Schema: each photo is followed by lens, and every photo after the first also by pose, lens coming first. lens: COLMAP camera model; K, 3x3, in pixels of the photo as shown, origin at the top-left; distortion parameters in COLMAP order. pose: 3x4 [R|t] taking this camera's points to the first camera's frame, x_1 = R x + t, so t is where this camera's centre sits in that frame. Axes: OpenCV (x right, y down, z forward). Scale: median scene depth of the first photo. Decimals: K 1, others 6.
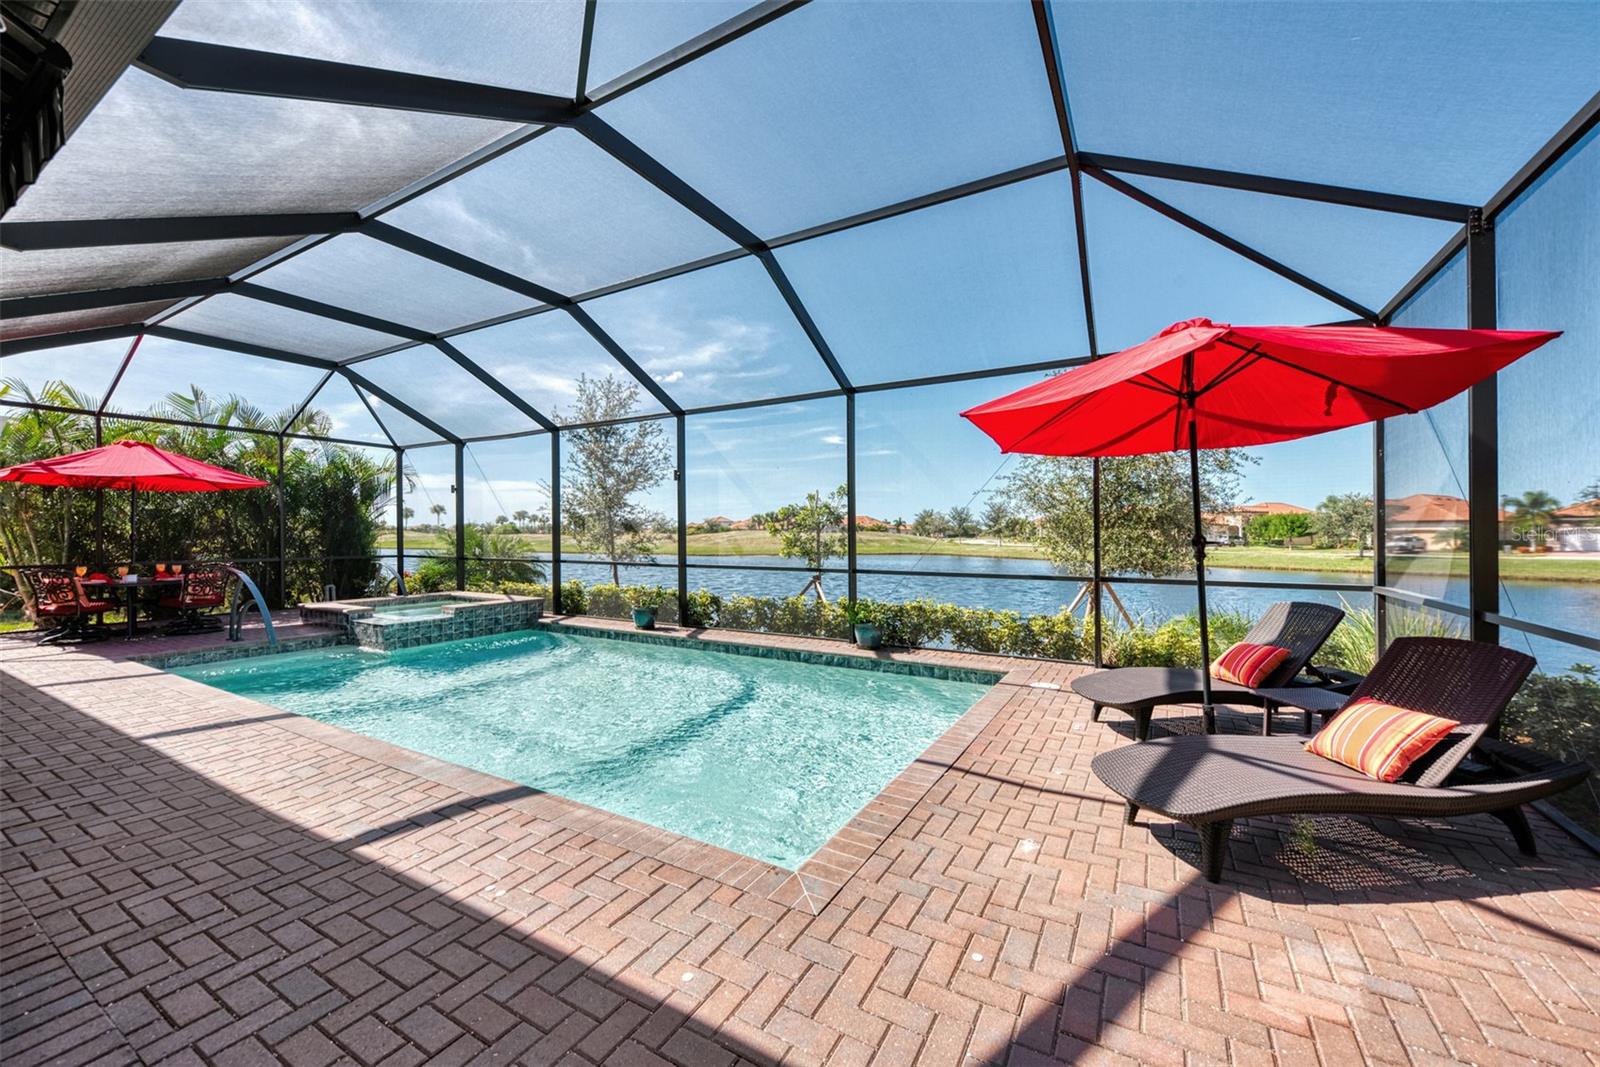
lens RADIAL K [[619.8, 0, 793.6], [0, 619.8, 540.1], [0, 0, 1]] dist [0.003773, 0.000069]
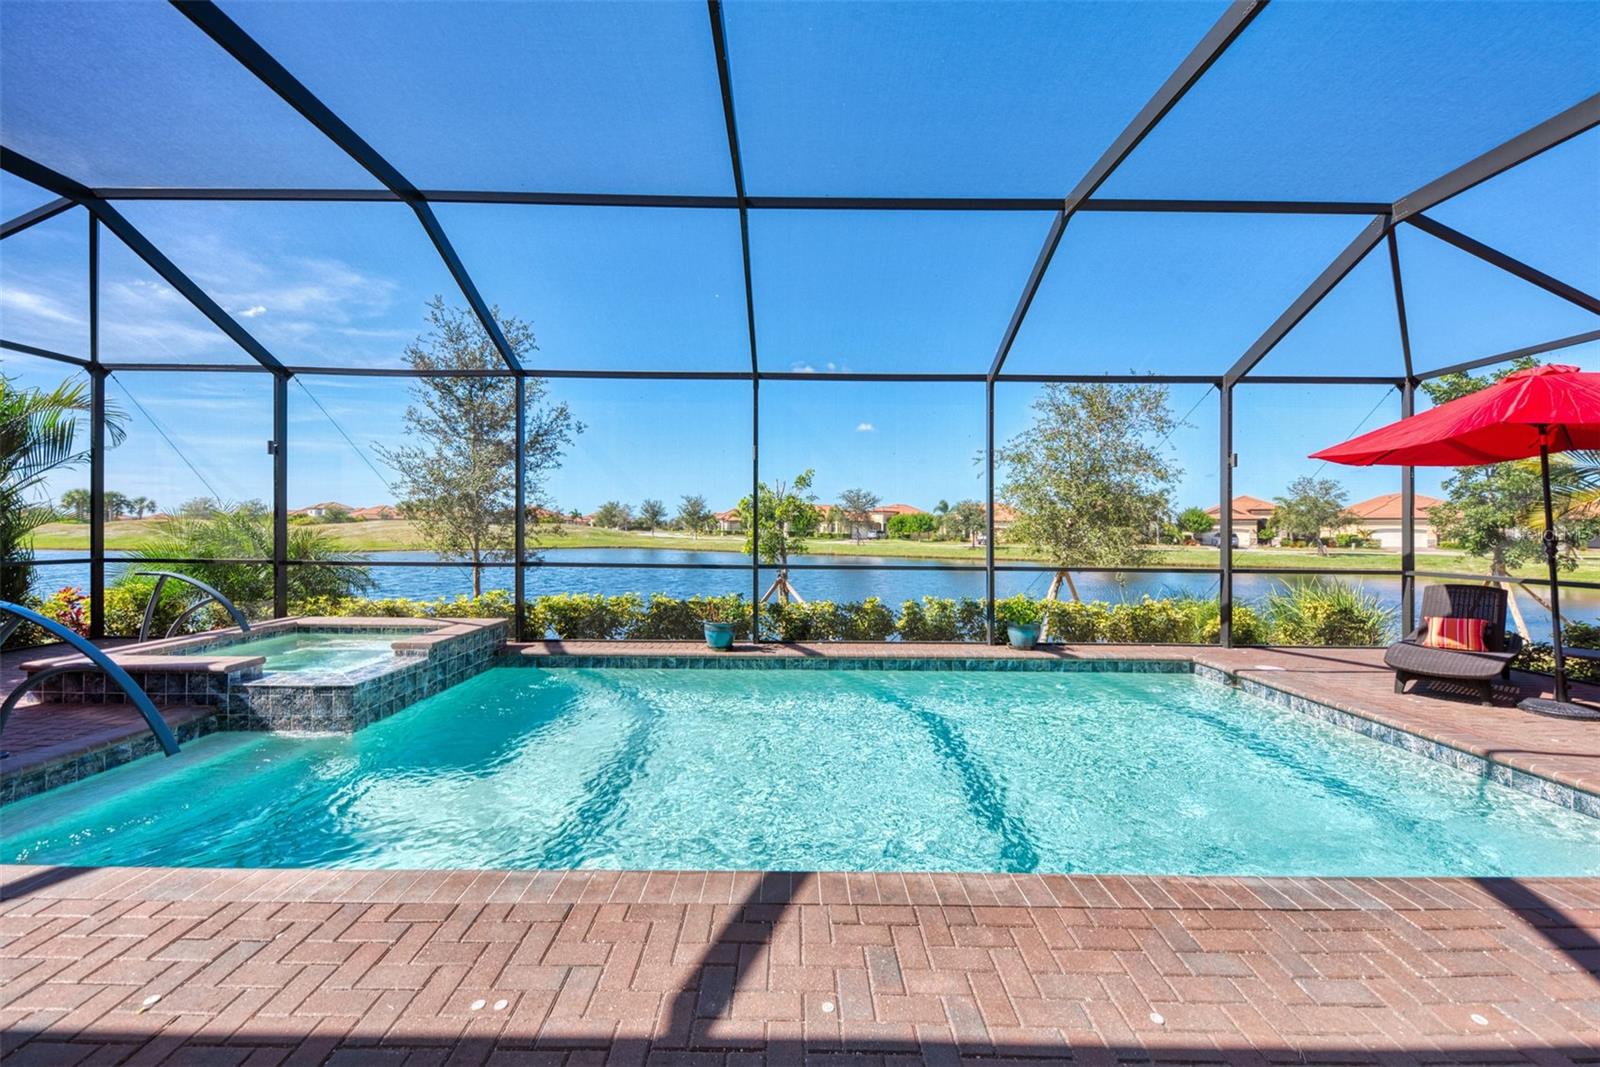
lens RADIAL K [[619.8, 0, 795.3], [0, 619.8, 524.6], [0, 0, 1]] dist [0.003773, 0.000069]
pose [[0.860117, 0.011626, 0.509964, -0.445175], [-0.004790, 0.999880, -0.014715, -0.002223], [-0.510074, 0.010214, 0.860070, 0.227710]]
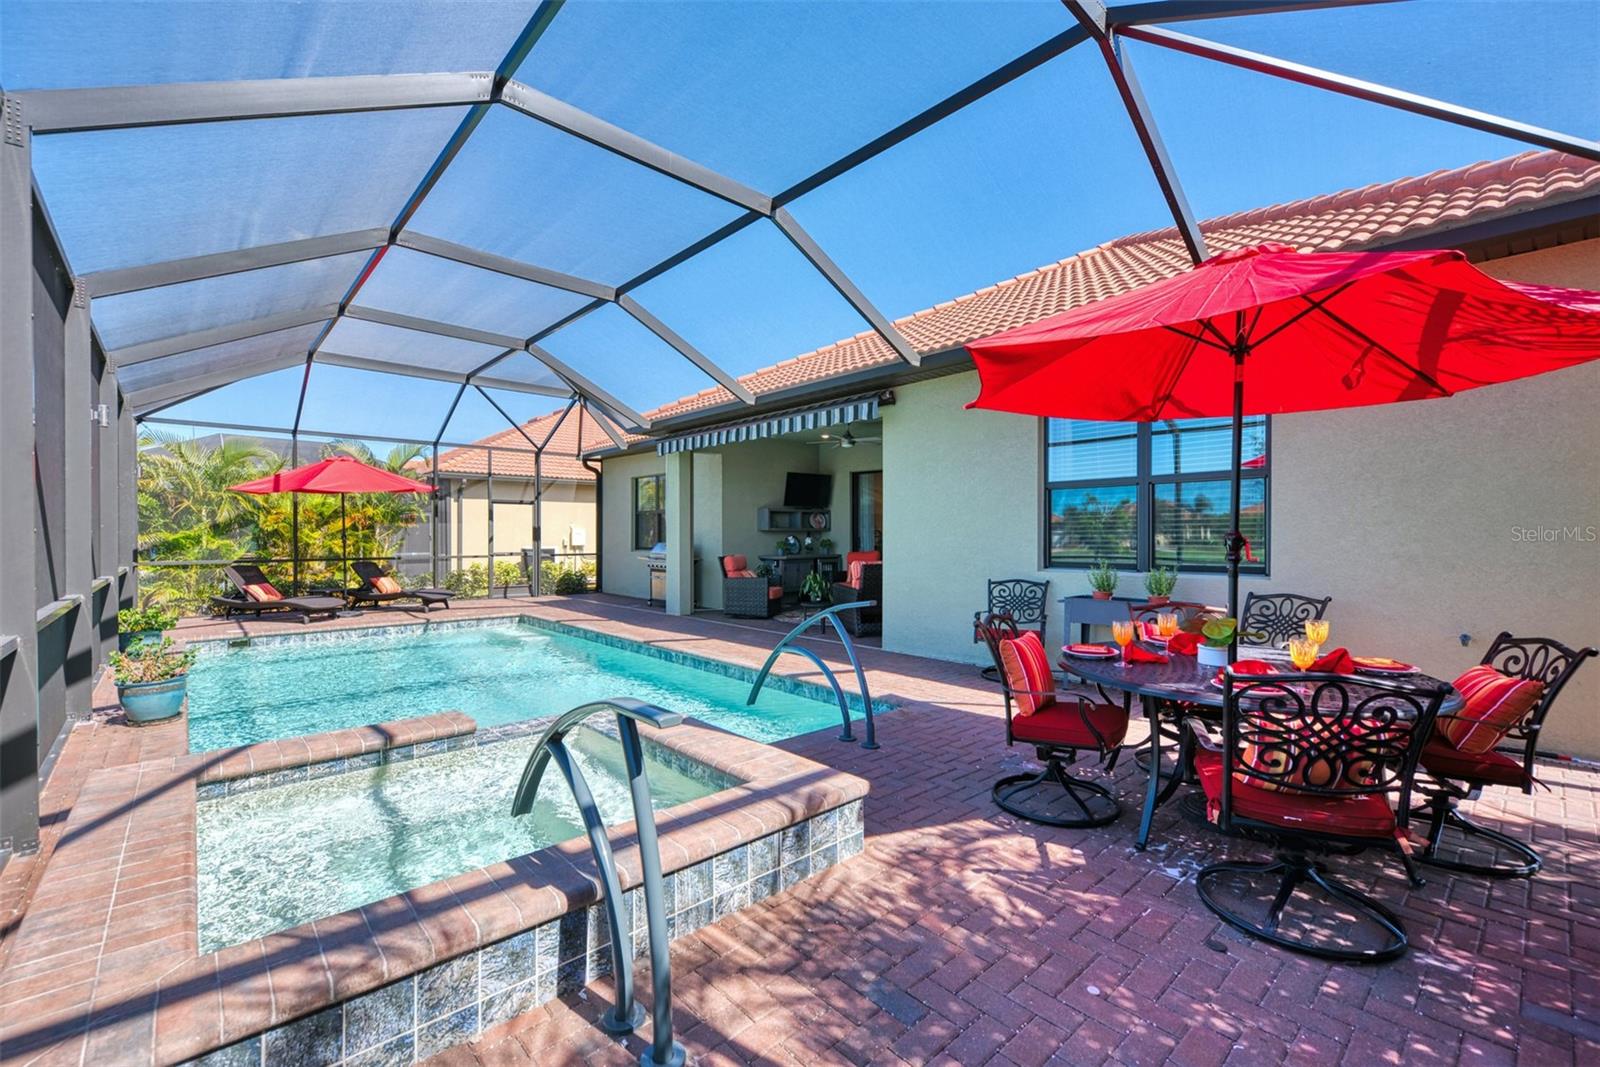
lens RADIAL K [[701.6, 0, 802.9], [0, 701.6, 536.1], [0, 0, 1]] dist [0.002463, 0.000127]
pose [[-0.950728, 0.003432, 0.310008, -0.748042], [0.006465, 0.999941, 0.008754, -0.007008], [-0.309960, 0.010327, -0.950694, 1.109988]]
